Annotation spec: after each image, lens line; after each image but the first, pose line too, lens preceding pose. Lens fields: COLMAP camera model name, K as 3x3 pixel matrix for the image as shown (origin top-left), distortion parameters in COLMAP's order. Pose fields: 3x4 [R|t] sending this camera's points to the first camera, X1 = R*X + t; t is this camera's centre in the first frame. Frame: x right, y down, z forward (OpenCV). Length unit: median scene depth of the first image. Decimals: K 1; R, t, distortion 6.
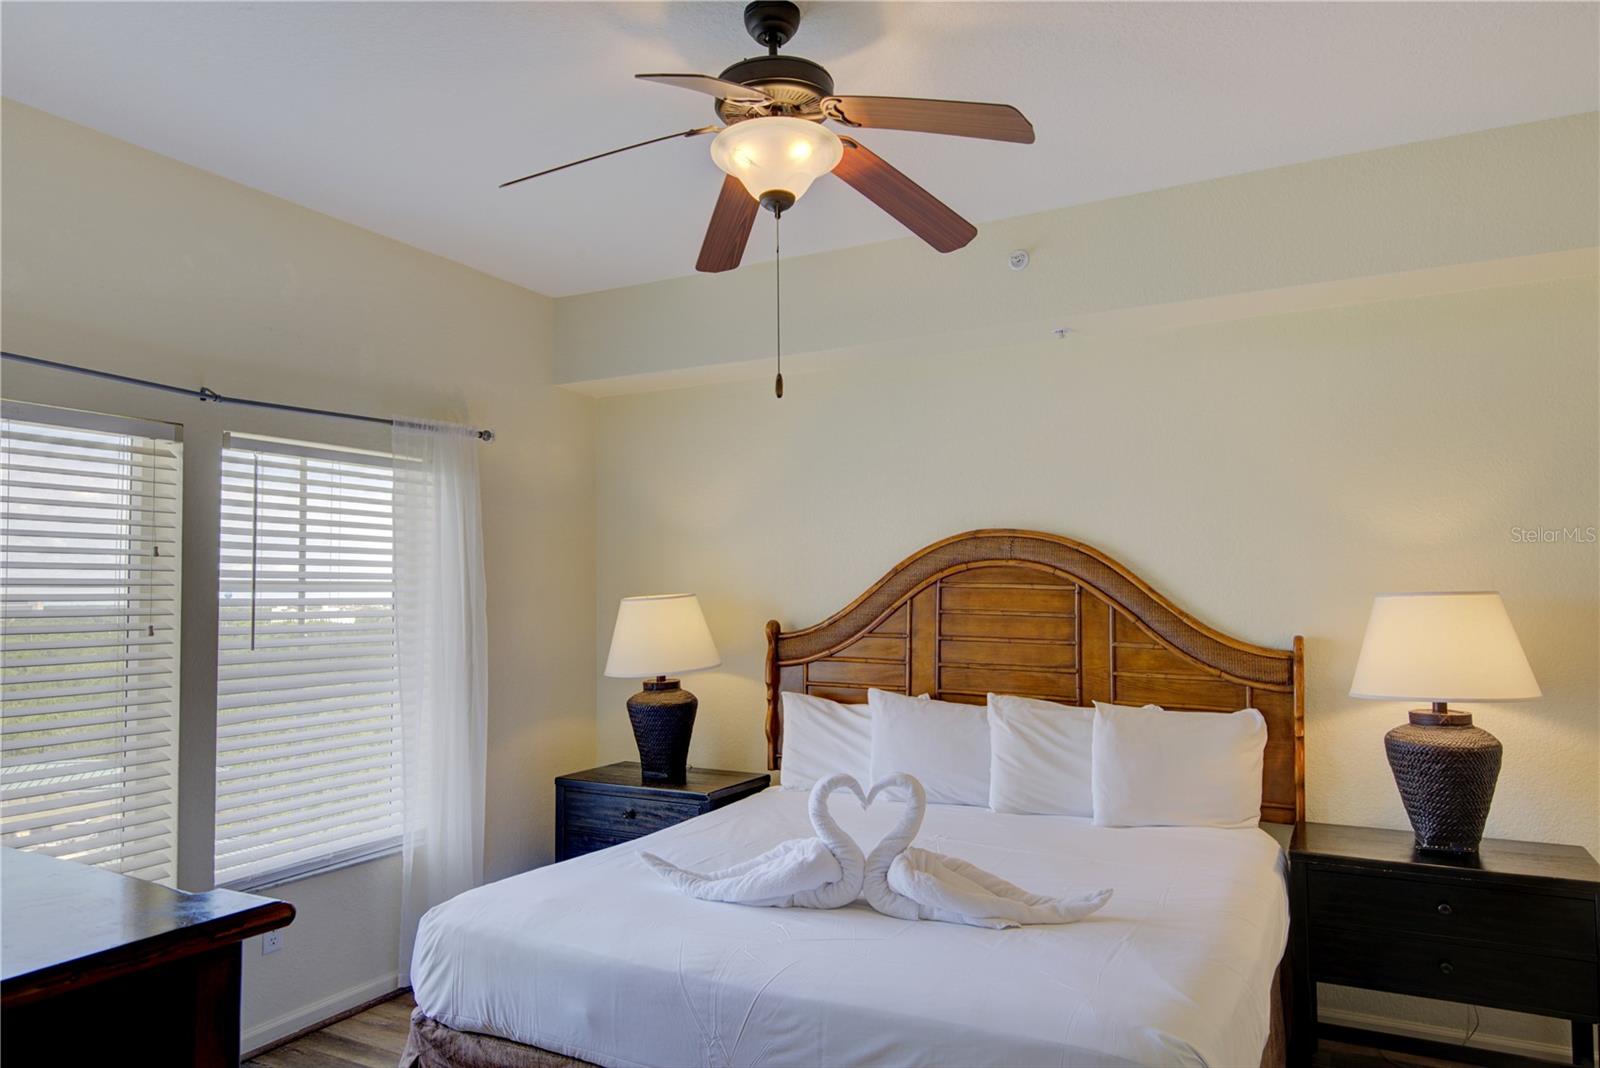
lens RADIAL K [[1049.9, 0, 796.4], [0, 1049.9, 541.5], [0, 0, 1]] dist [0.019997, -0.020006]
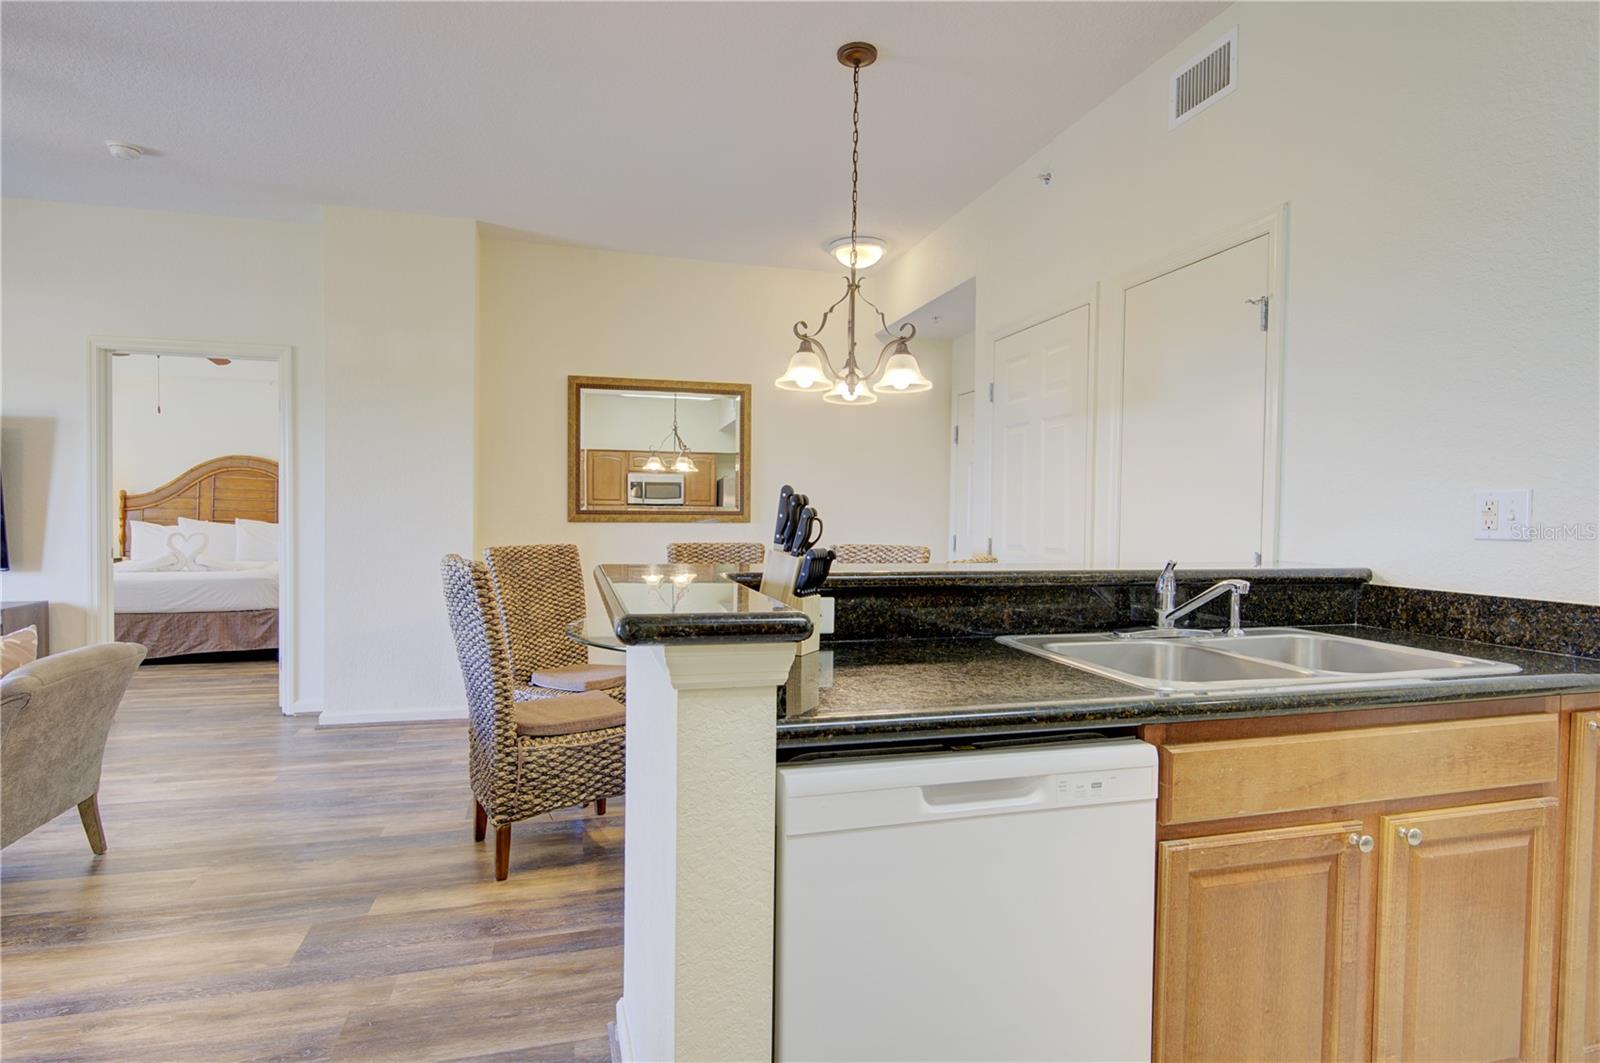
lens RADIAL K [[826.9, 0, 800.0], [0, 826.9, 531.5], [0, 0, 1]] dist [0.006372, -0.009074]
pose [[0.727475, 0.000097, 0.686135, -0.186228], [-0.052321, 0.997096, 0.055332, -0.008857], [-0.684137, -0.076152, 0.725367, -1.290958]]
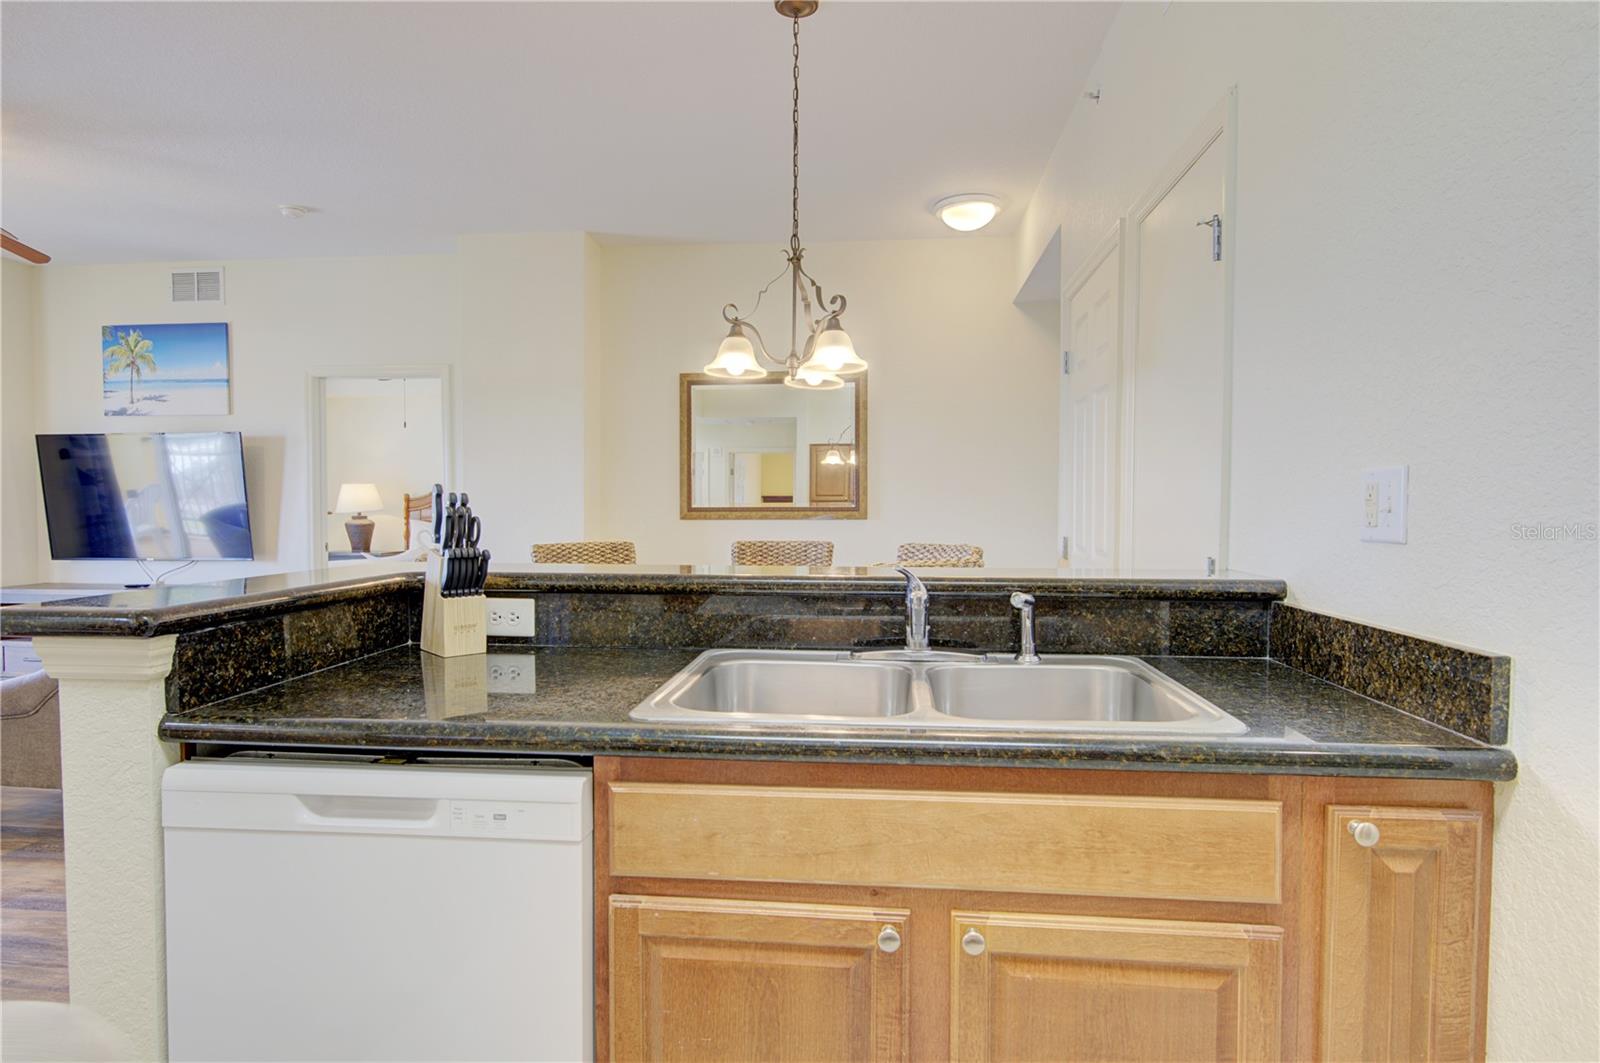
lens RADIAL K [[876.0, 0, 788.9], [0, 876.0, 533.1], [0, 0, 1]] dist [0.003340, -0.000839]
pose [[0.927967, -0.003312, 0.372648, 0.049685], [-0.027146, 0.996703, 0.076459, -0.019961], [-0.371673, -0.081067, 0.924818, -1.425186]]
